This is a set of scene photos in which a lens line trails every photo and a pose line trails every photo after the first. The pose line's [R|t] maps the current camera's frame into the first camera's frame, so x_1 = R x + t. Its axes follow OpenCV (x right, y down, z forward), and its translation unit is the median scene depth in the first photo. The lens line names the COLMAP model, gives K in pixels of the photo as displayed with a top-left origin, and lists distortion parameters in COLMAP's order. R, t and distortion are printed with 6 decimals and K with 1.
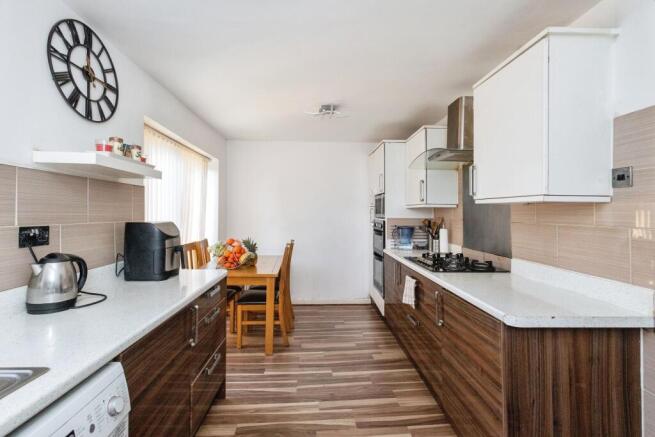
lens RADIAL K [[306.2, 0, 327.1], [0, 306.2, 216.0], [0, 0, 1]] dist [0.001174, -0.000015]
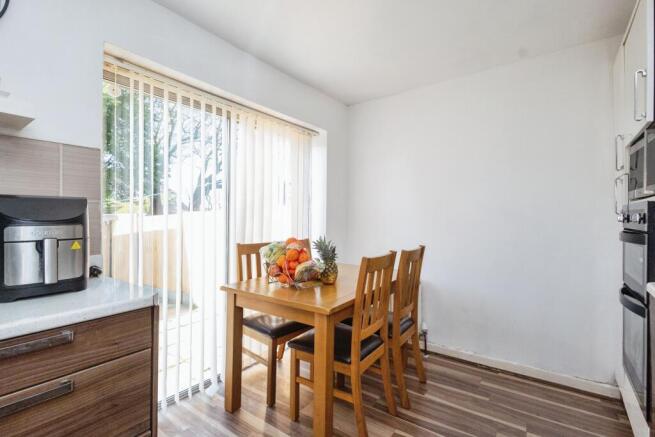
lens RADIAL K [[303.7, 0, 325.7], [0, 303.7, 221.5], [0, 0, 1]] dist [0.001327, 0.000051]
pose [[0.763765, -0.001521, -0.645492, 0.115471], [0.001649, 0.999999, -0.000405, 0.033742], [0.645492, -0.000755, 0.763767, 0.453020]]
